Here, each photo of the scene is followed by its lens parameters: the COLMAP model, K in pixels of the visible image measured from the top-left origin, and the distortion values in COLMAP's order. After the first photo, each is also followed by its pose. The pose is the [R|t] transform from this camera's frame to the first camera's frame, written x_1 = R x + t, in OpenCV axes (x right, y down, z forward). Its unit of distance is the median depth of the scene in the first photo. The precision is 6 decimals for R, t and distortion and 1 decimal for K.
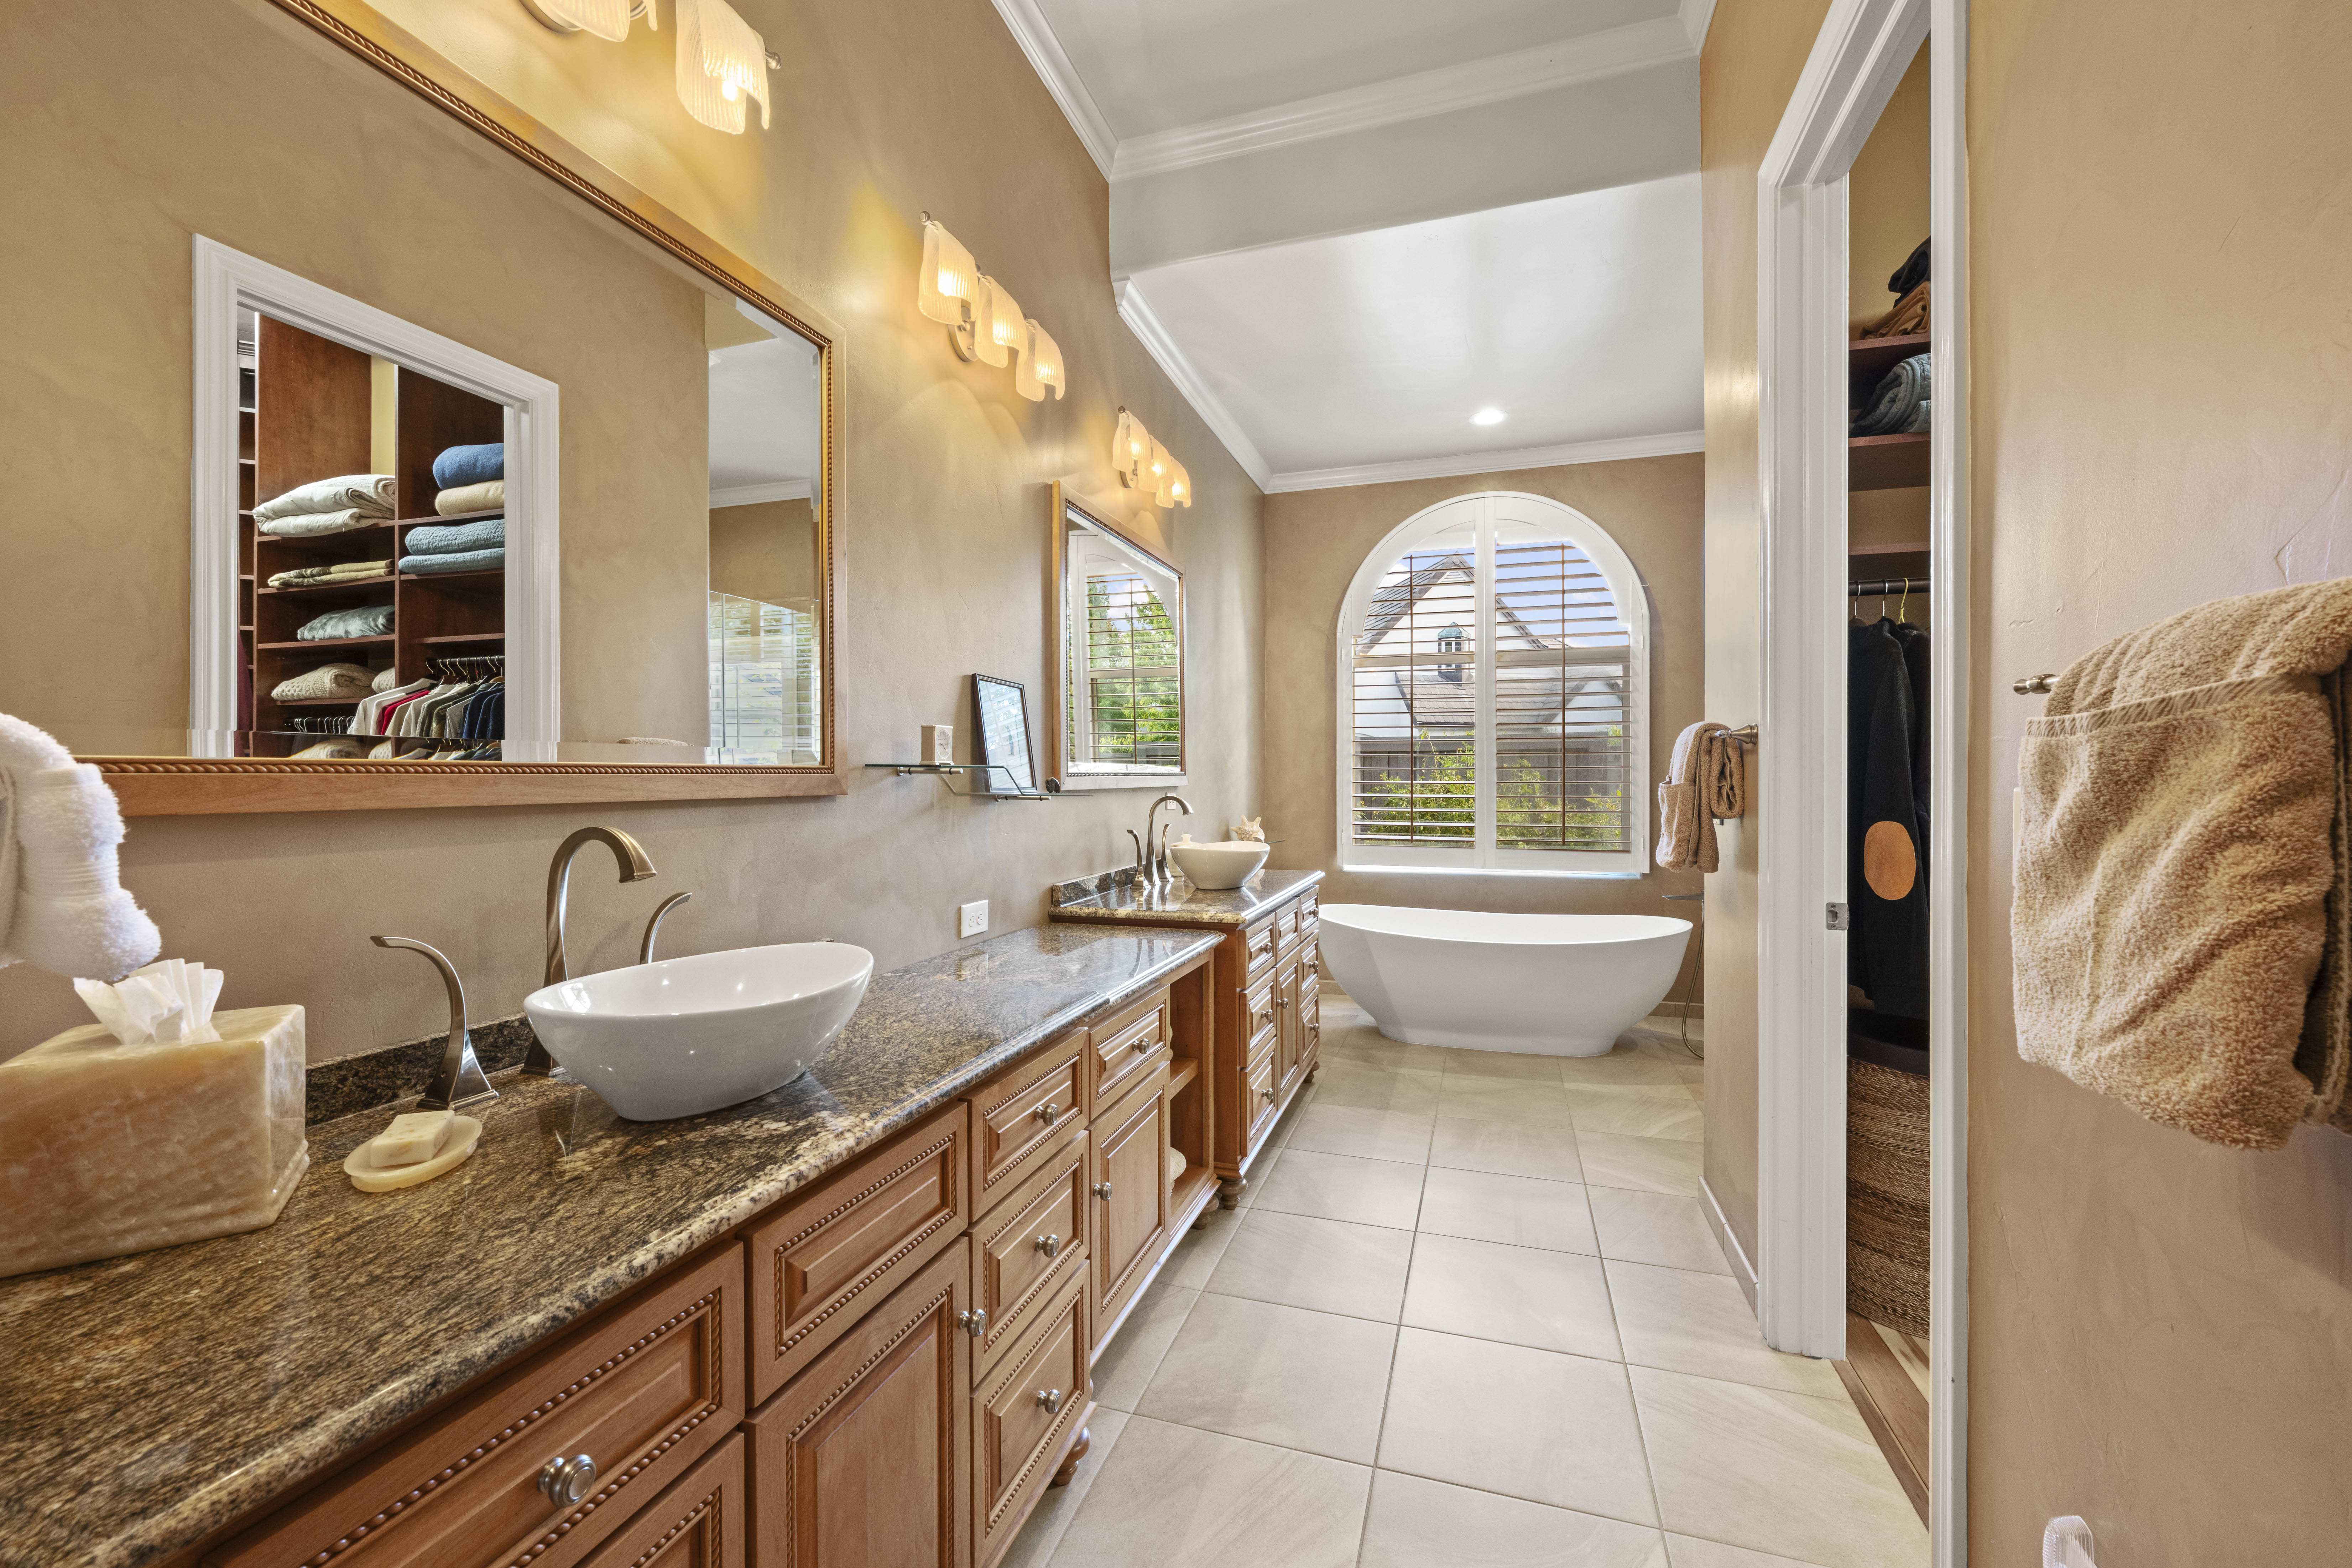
lens RADIAL K [[951.0, 0, 1157.0], [0, 951.0, 788.0], [0, 0, 1]] dist [-0.003251, 0.000670]
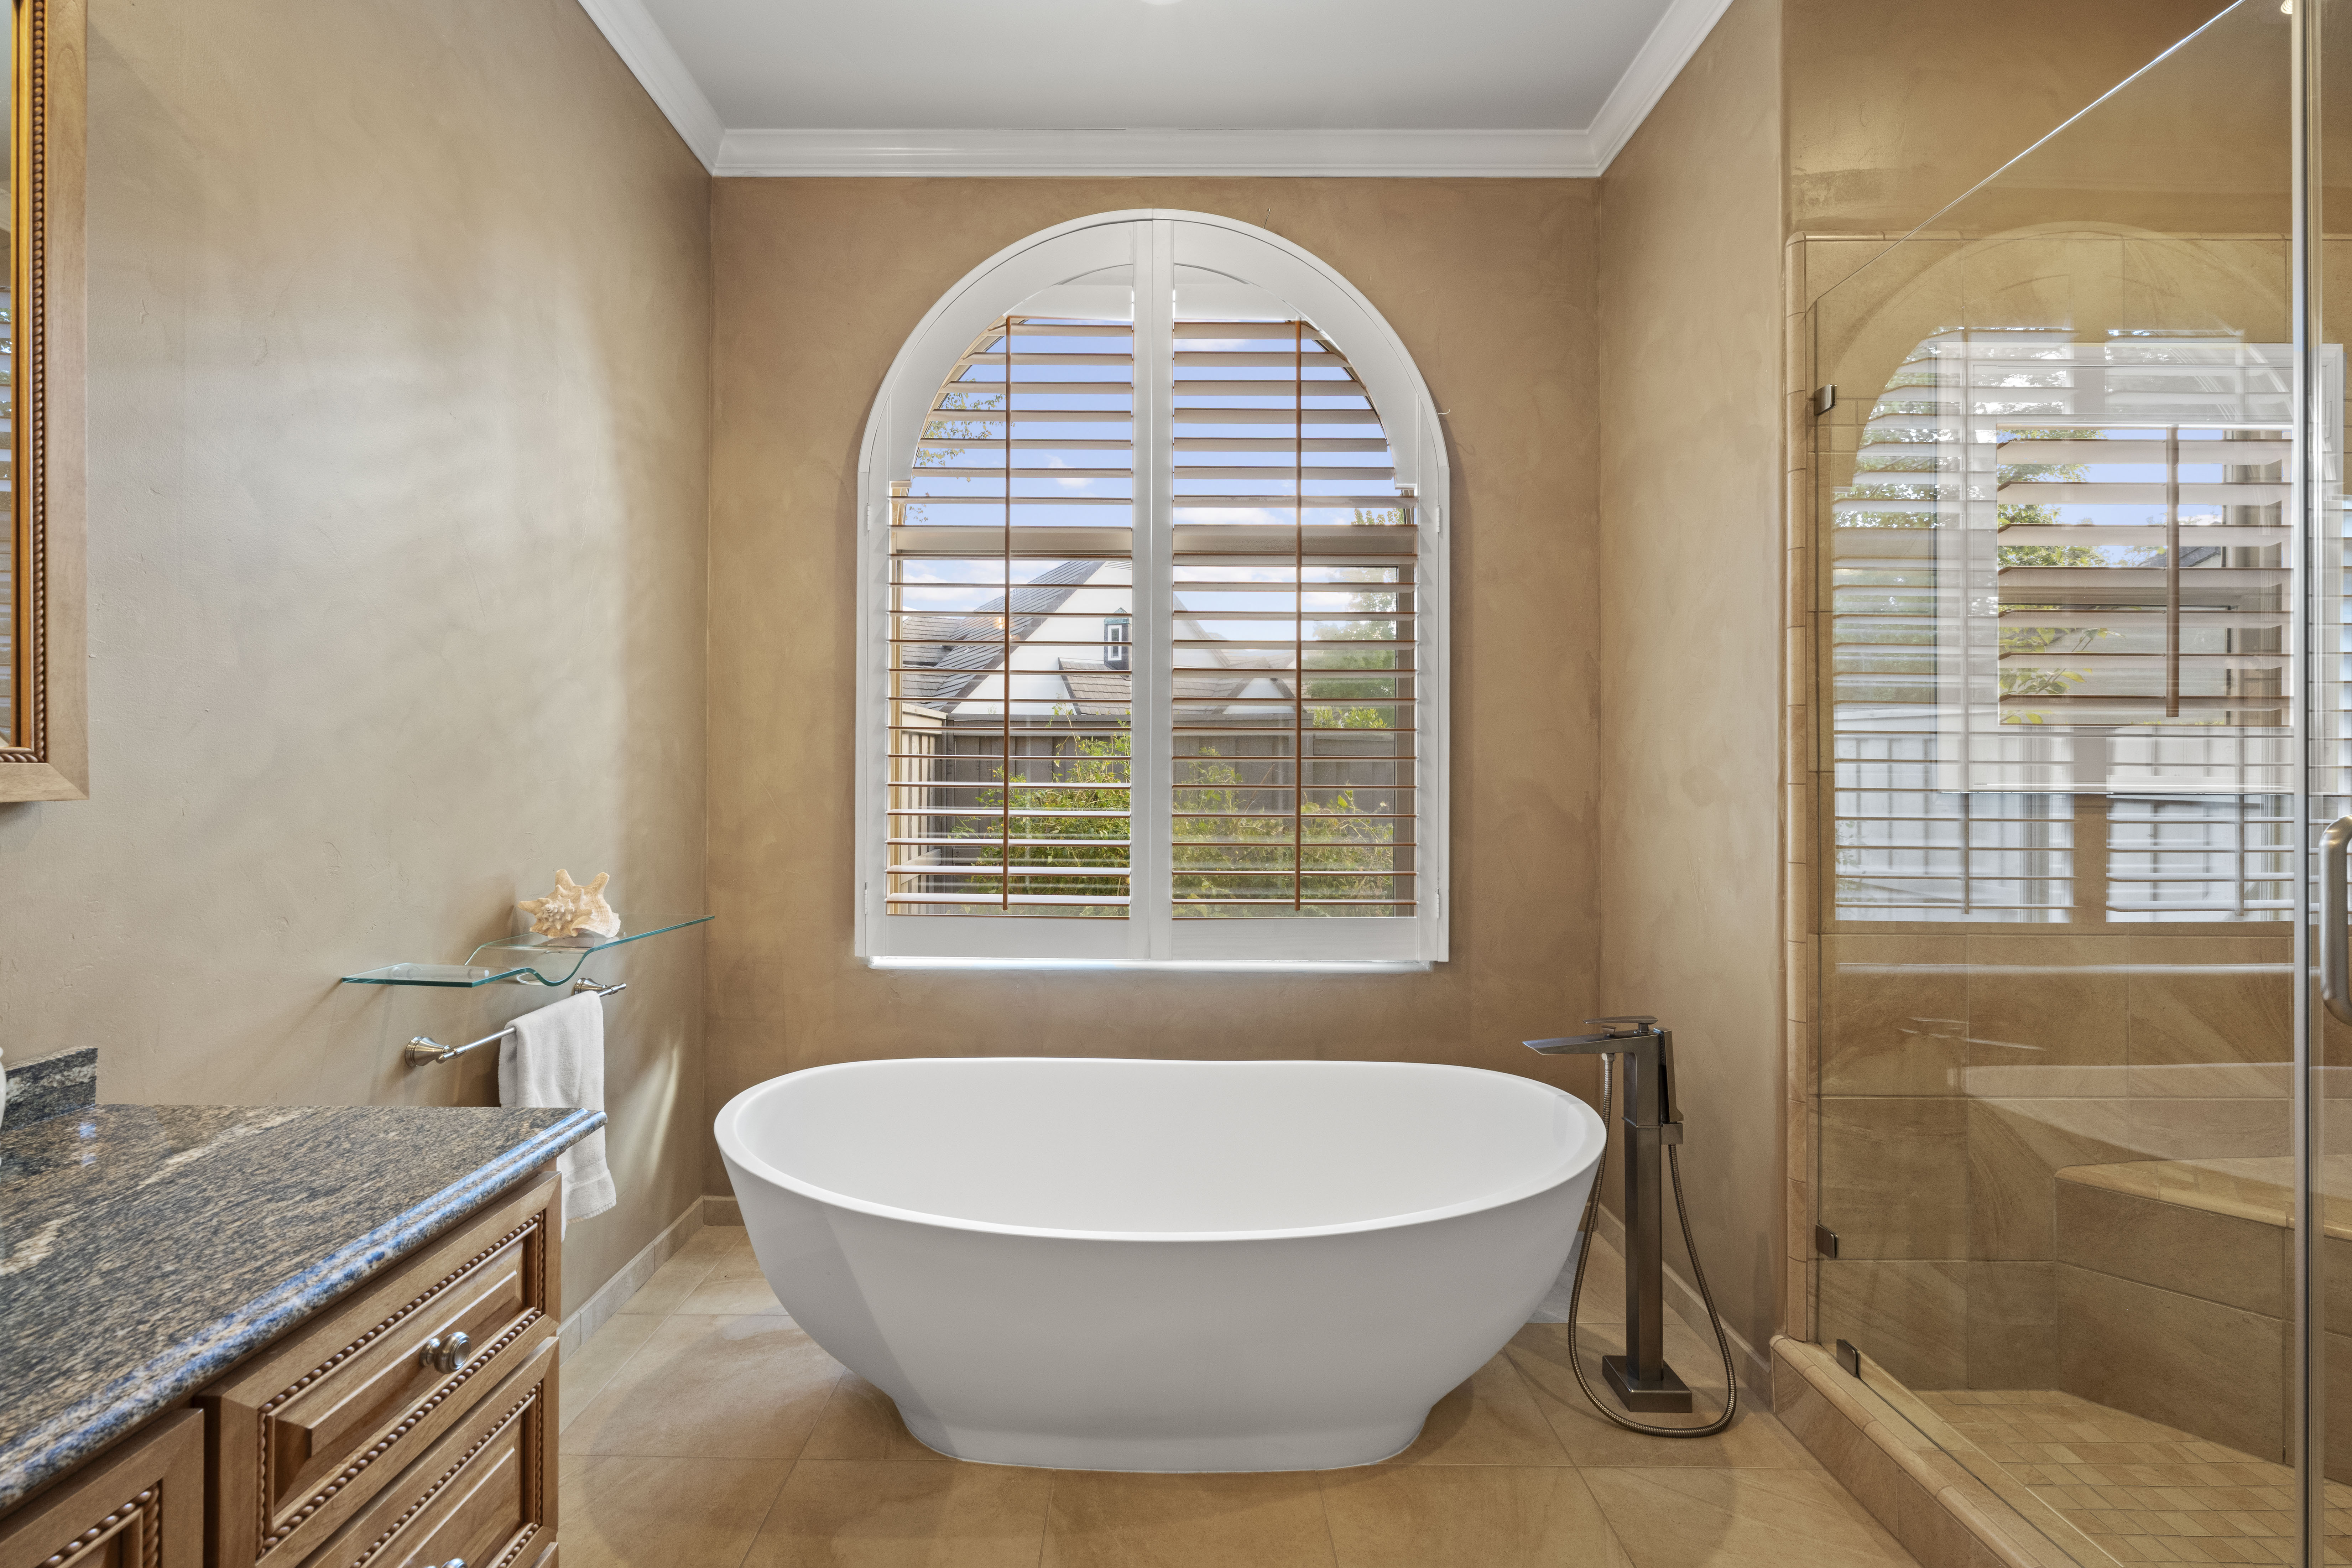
lens RADIAL K [[951.0, 0, 1167.6], [0, 951.0, 771.7], [0, 0, 1]] dist [-0.003251, 0.000670]
pose [[0.941385, 0.010118, 0.337182, 0.173165], [-0.002538, 0.999734, -0.022911, -0.001739], [-0.337324, 0.020712, 0.941161, 0.494555]]
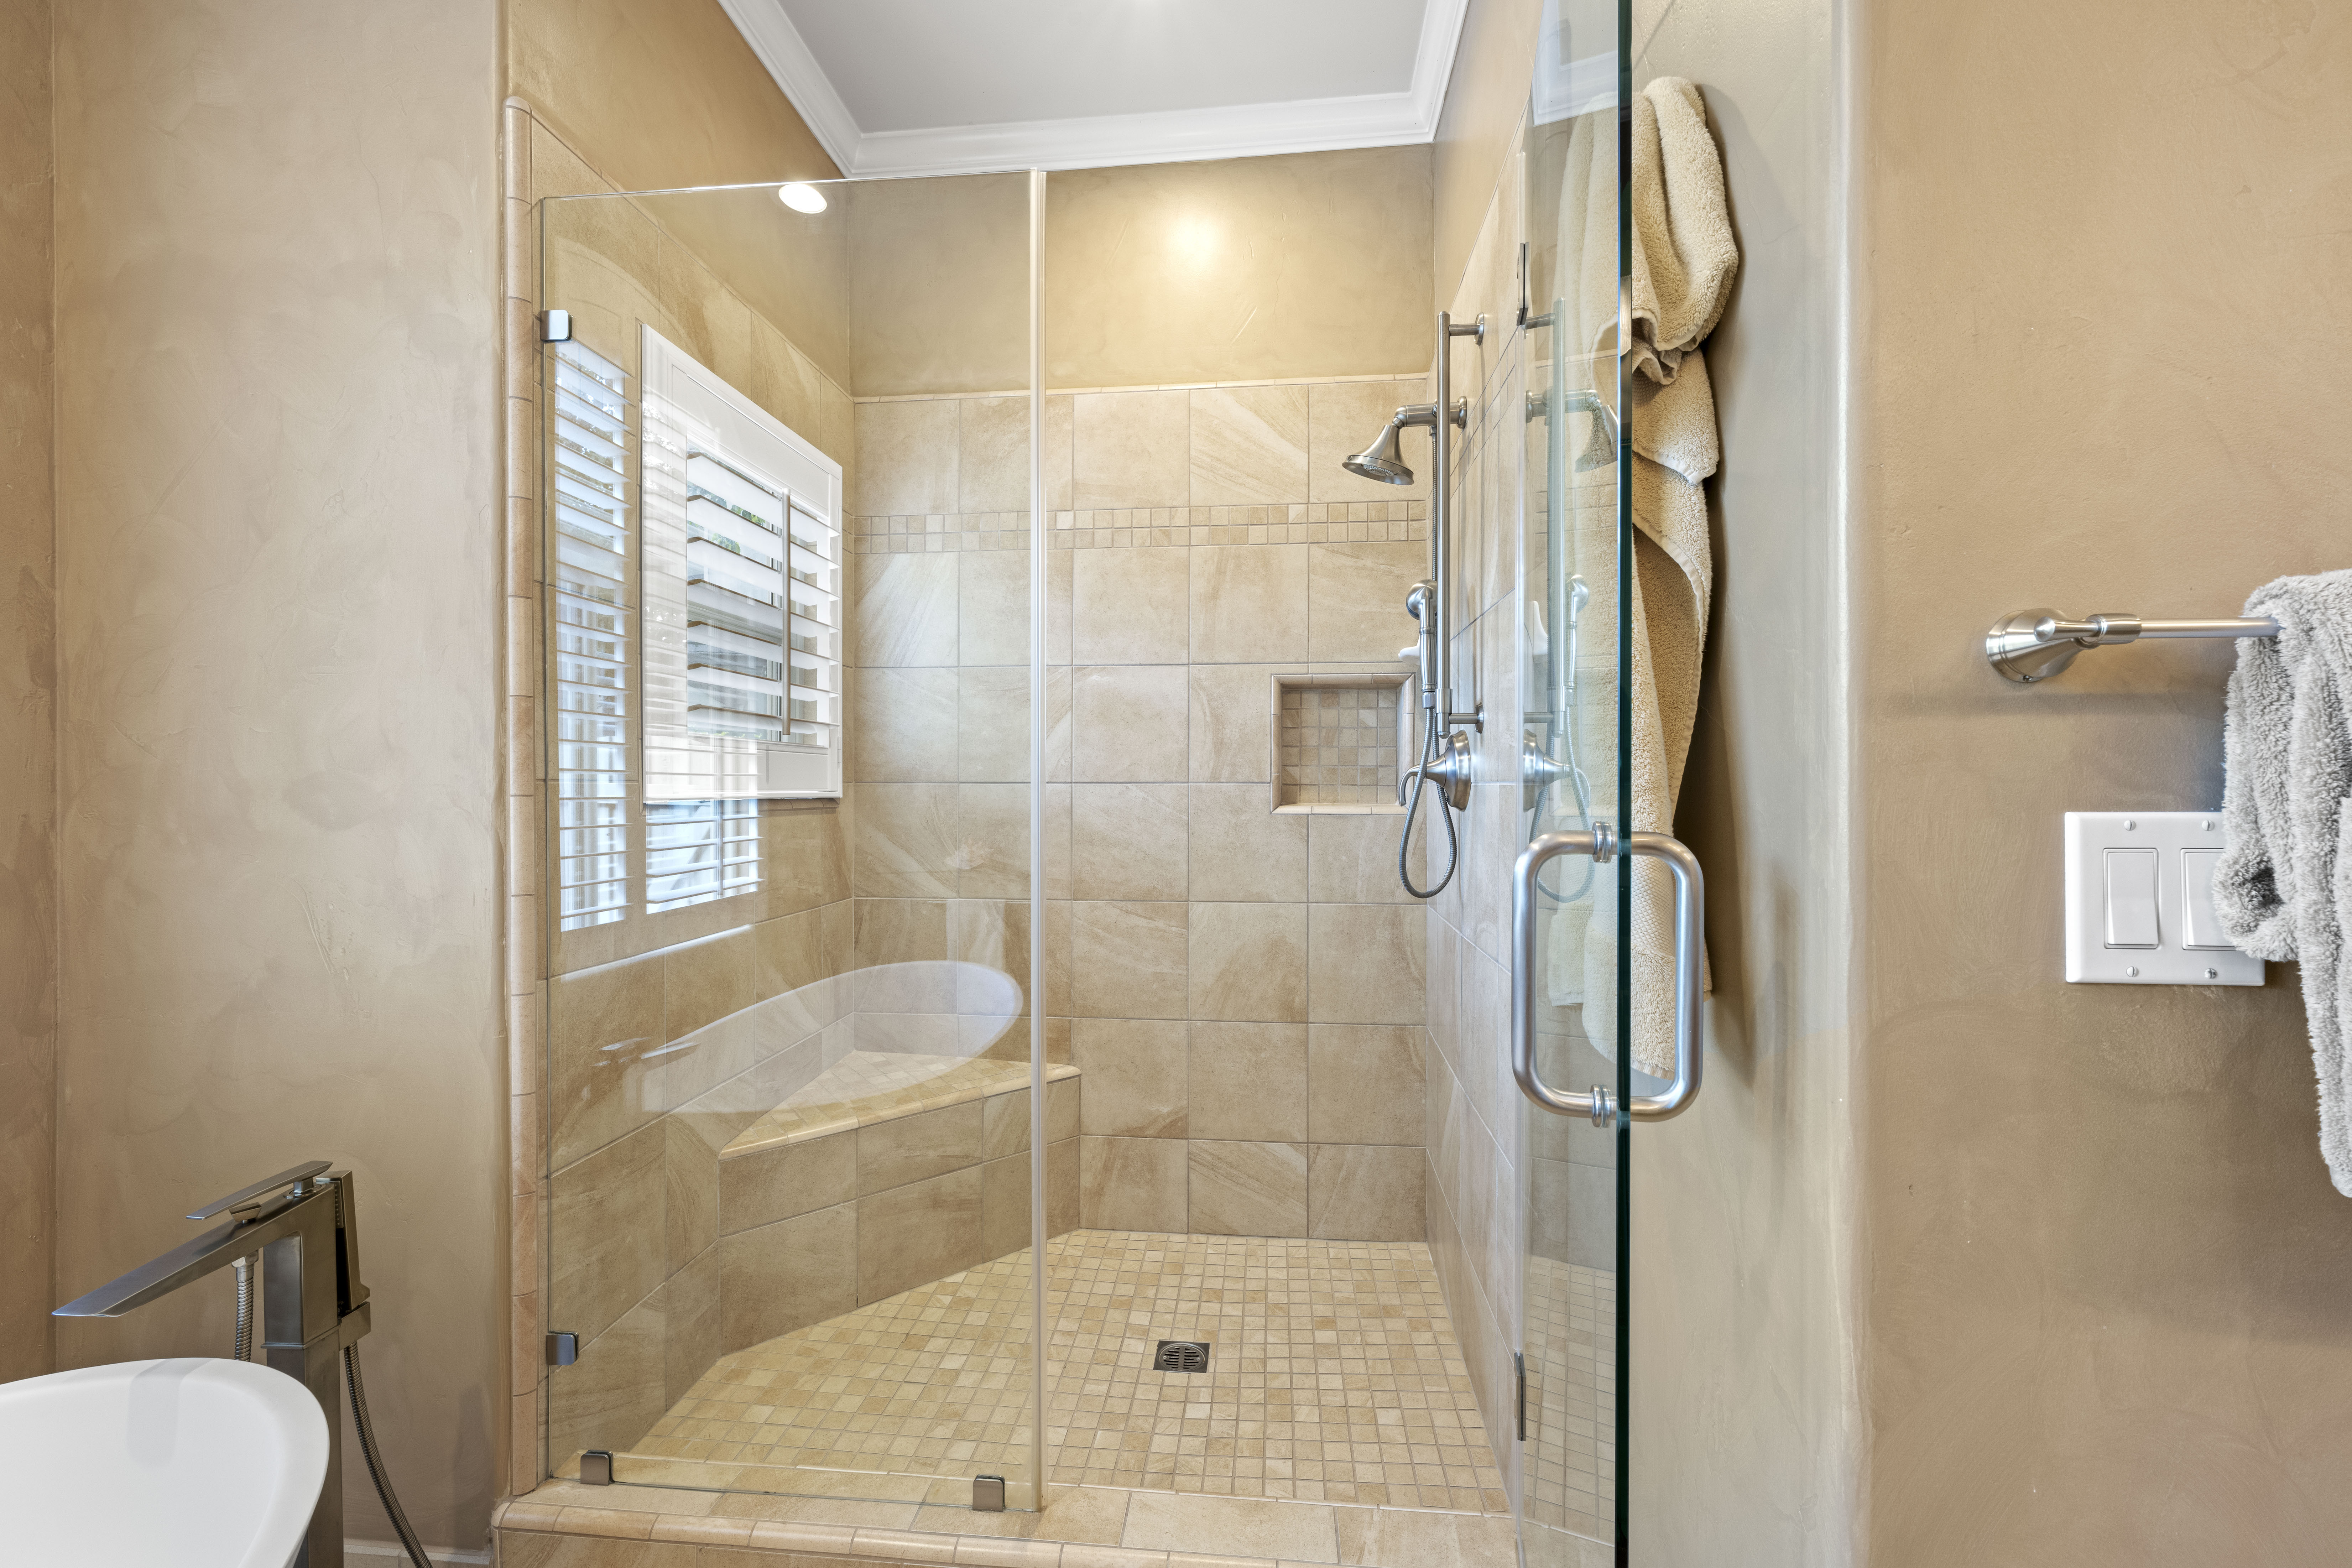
lens RADIAL K [[951.0, 0, 1168.2], [0, 951.0, 784.5], [0, 0, 1]] dist [-0.003251, 0.000670]
pose [[-0.228732, 0.003371, 0.973484, 0.193019], [0.021533, 0.999767, 0.001597, -0.004978], [-0.973251, 0.021328, -0.228751, 0.607801]]
